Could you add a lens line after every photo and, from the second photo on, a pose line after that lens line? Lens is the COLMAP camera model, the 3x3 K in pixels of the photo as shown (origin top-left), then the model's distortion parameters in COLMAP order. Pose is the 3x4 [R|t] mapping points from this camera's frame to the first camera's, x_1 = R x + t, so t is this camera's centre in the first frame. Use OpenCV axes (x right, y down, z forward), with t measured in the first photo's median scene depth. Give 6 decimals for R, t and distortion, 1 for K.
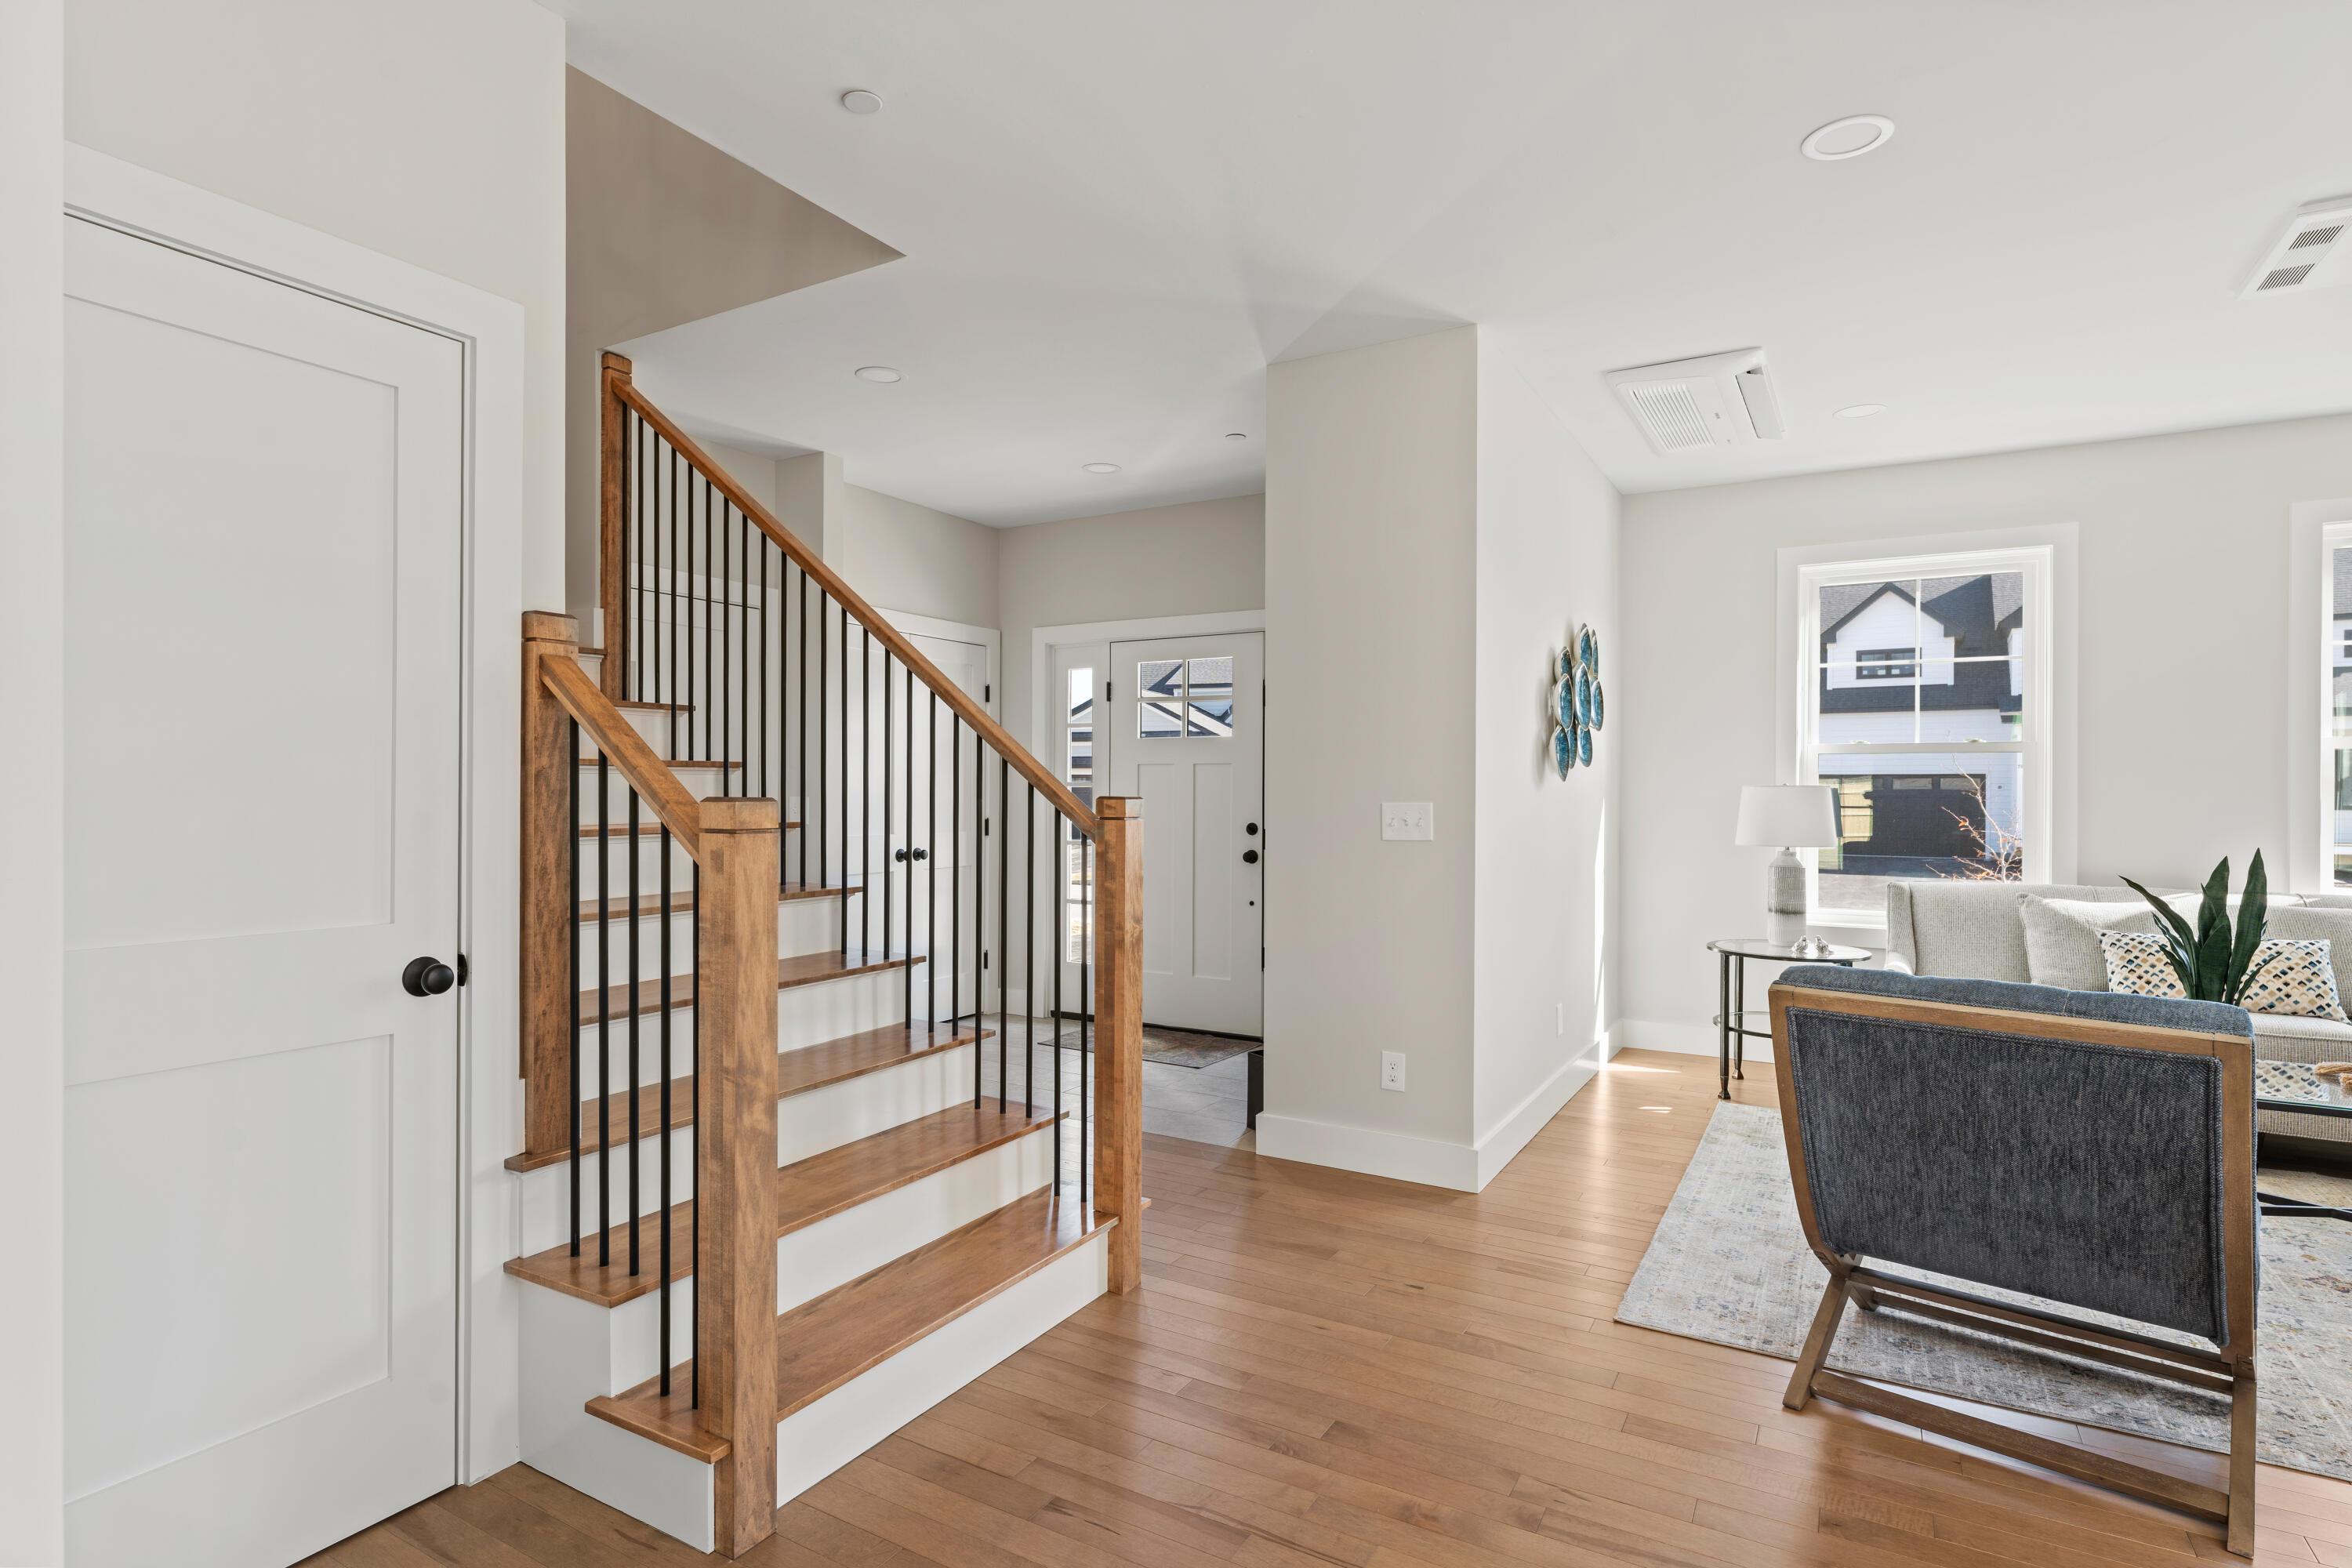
lens RADIAL K [[1170.9, 0, 1176.0], [0, 1170.9, 784.0], [0, 0, 1]] dist [0.001115, 0.000058]
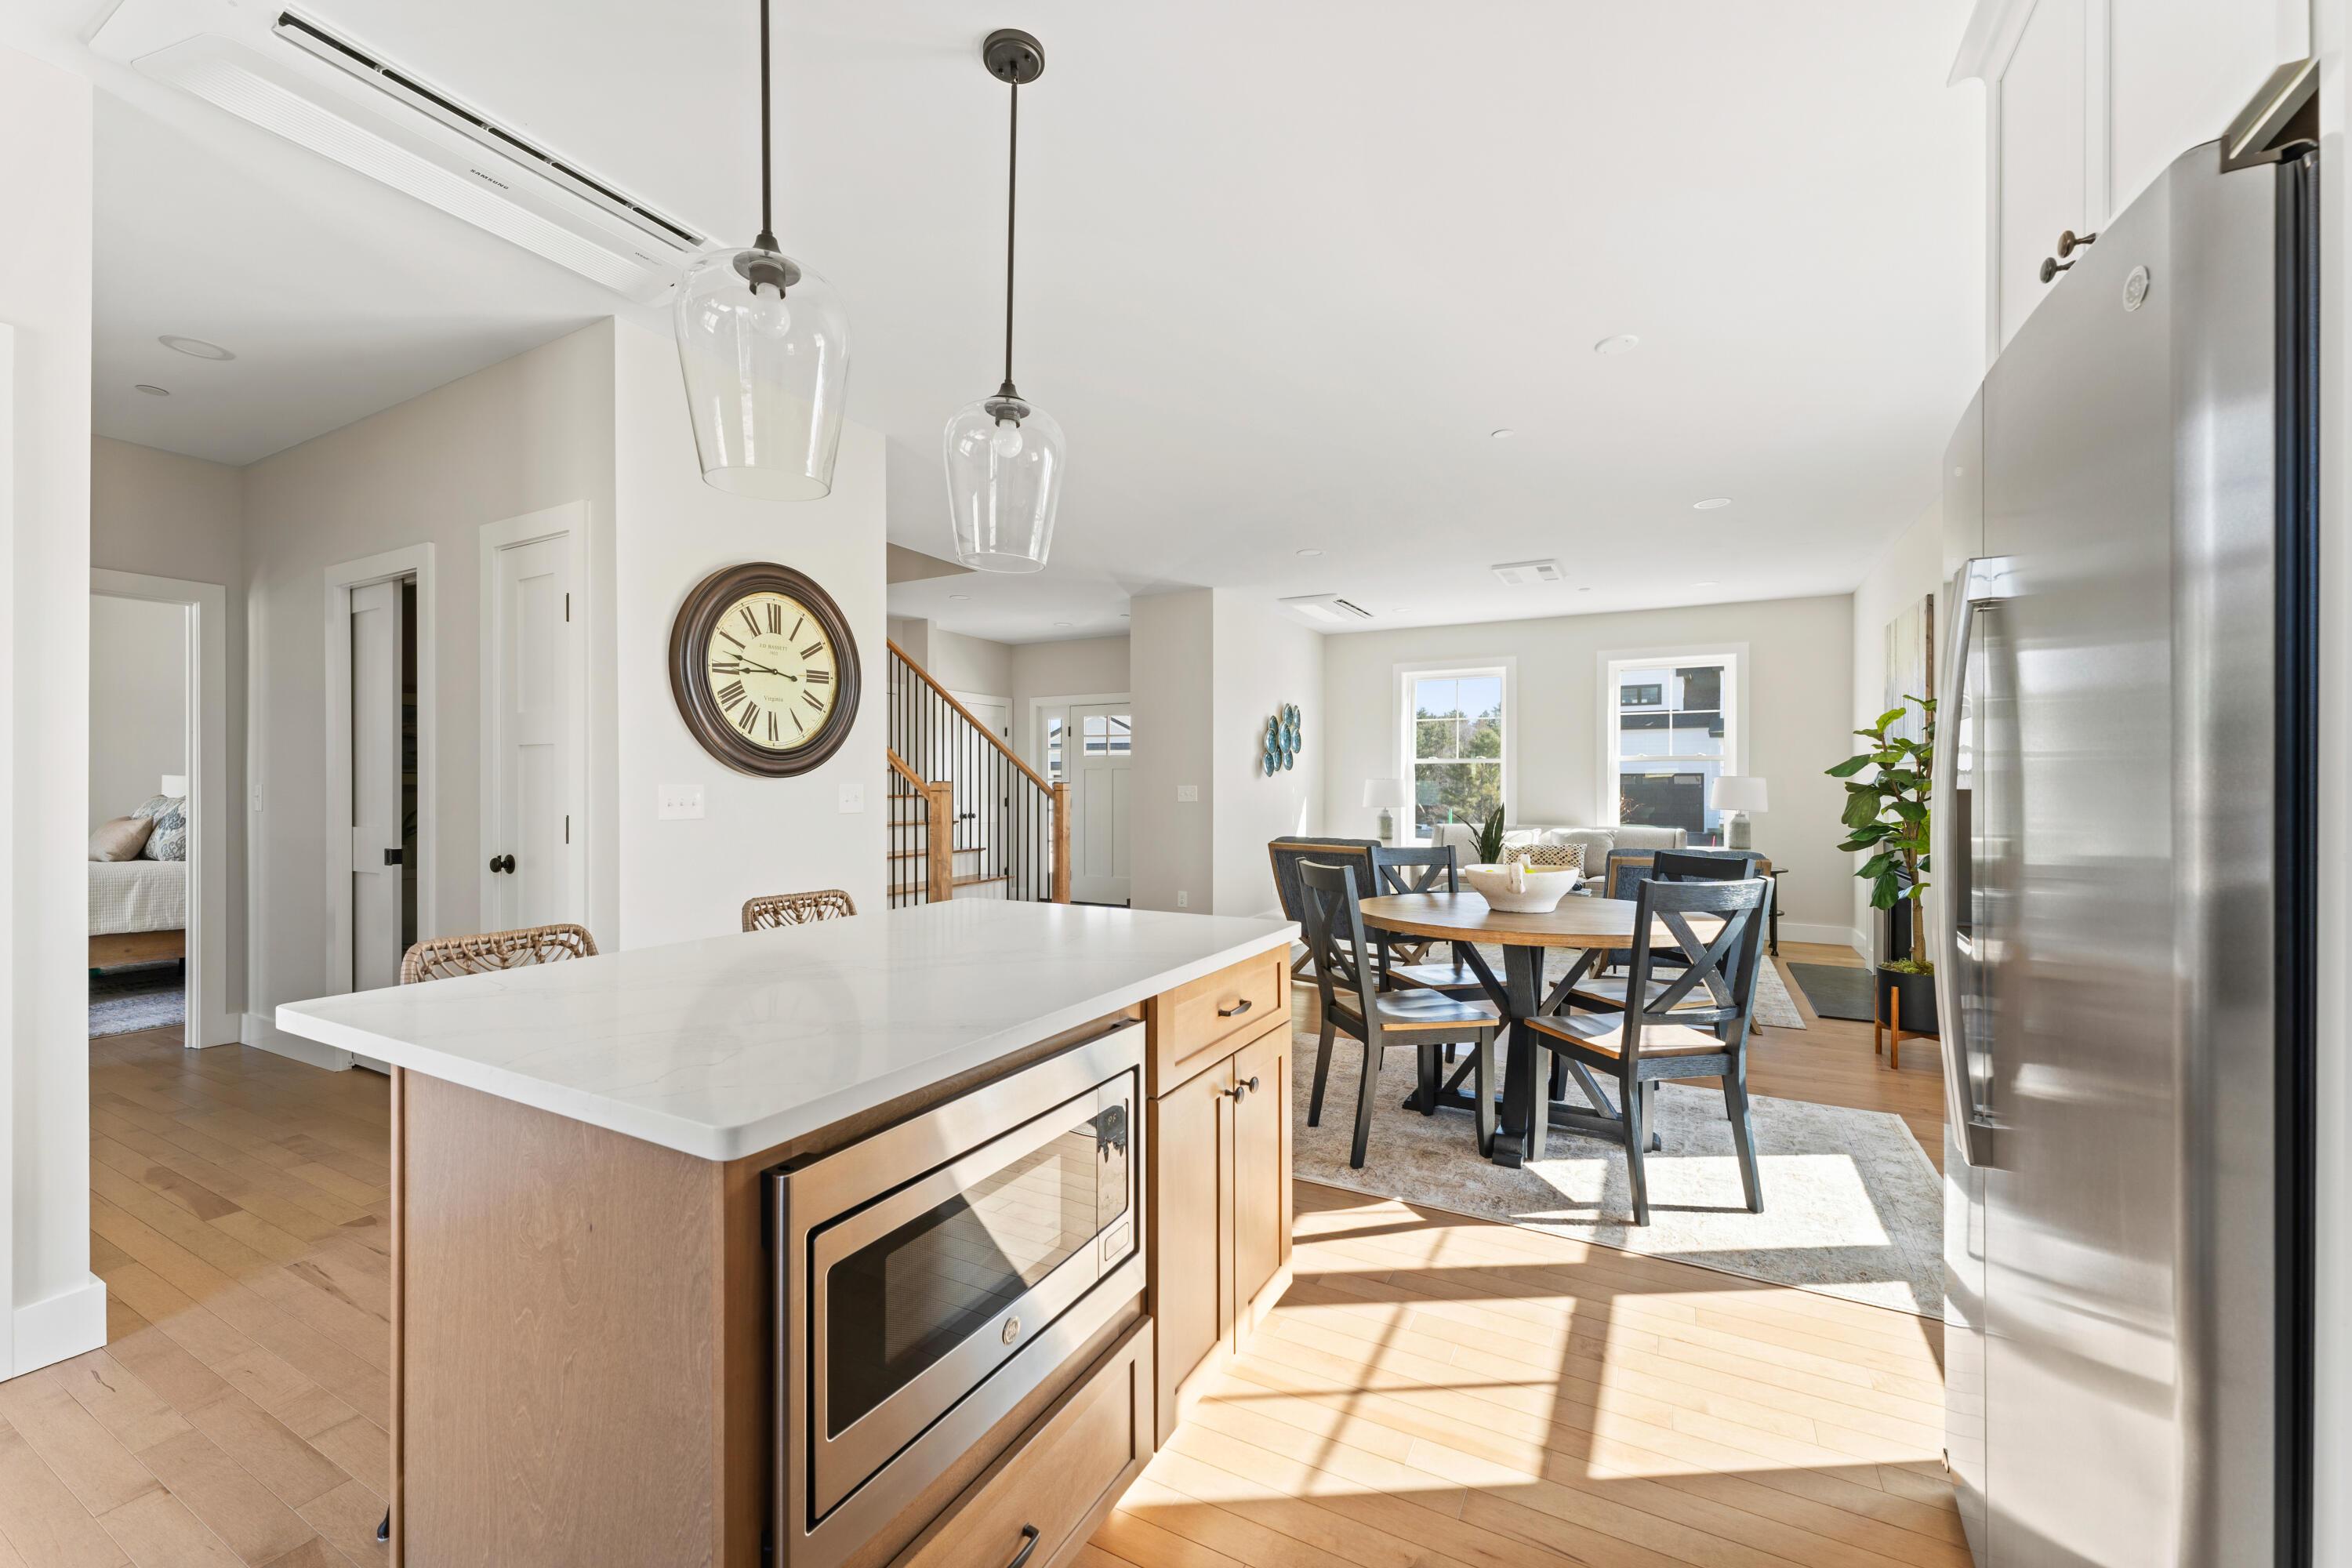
lens RADIAL K [[924.7, 0, 1176.0], [0, 924.7, 784.0], [0, 0, 1]] dist [-0.000092, -0.000023]
pose [[0.999463, -0.002805, 0.032661, 0.085969], [0.002792, 0.999996, 0.000424, 0.008711], [-0.032662, -0.000332, 0.999466, -0.666294]]
